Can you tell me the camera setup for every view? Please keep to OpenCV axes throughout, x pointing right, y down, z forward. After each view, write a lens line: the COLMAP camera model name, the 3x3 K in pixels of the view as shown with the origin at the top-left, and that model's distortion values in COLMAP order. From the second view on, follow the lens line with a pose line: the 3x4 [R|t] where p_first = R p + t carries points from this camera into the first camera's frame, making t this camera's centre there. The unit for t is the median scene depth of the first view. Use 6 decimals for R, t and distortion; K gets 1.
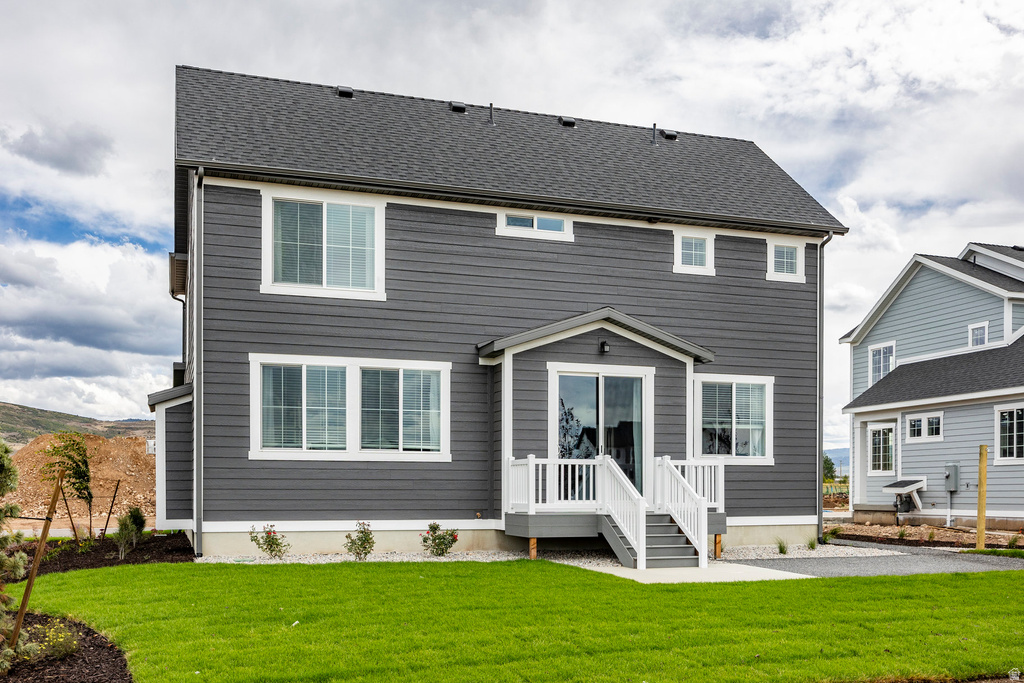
lens RADIAL K [[945.4, 0, 512.5], [0, 945.4, 447.1], [0, 0, 1]] dist [-0.002417, -0.001533]
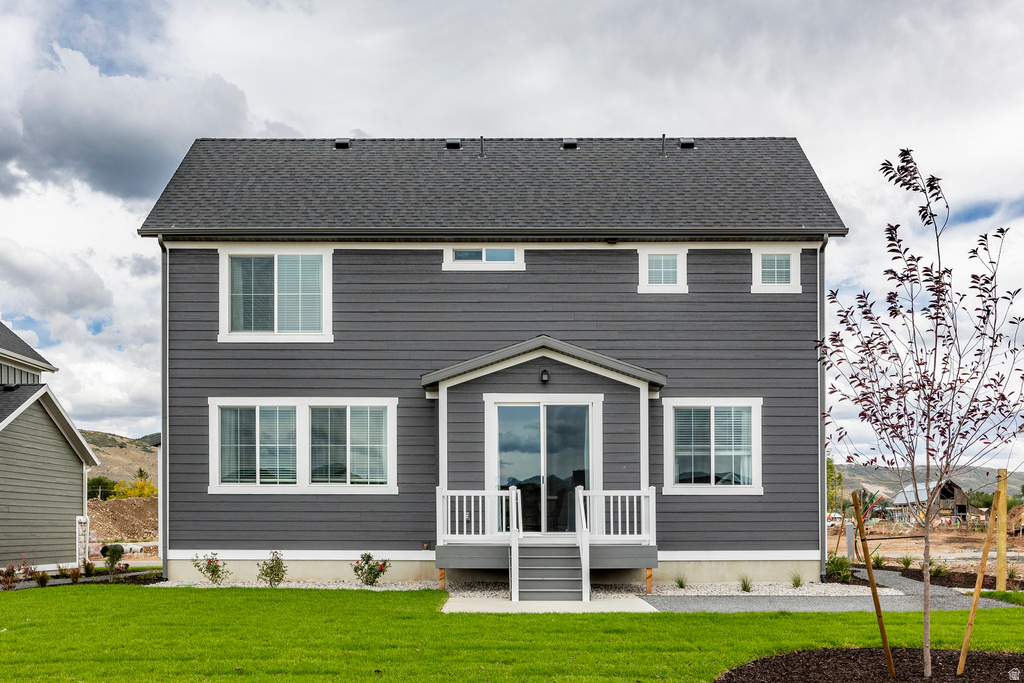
lens RADIAL K [[1027.9, 0, 512.1], [0, 1027.9, 458.1], [0, 0, 1]] dist [-0.005870, 0.001604]
pose [[0.947620, -0.020383, -0.318750, 0.409939], [0.013901, 0.999648, -0.022596, 0.003164], [0.319099, 0.016982, 0.947569, -0.019811]]
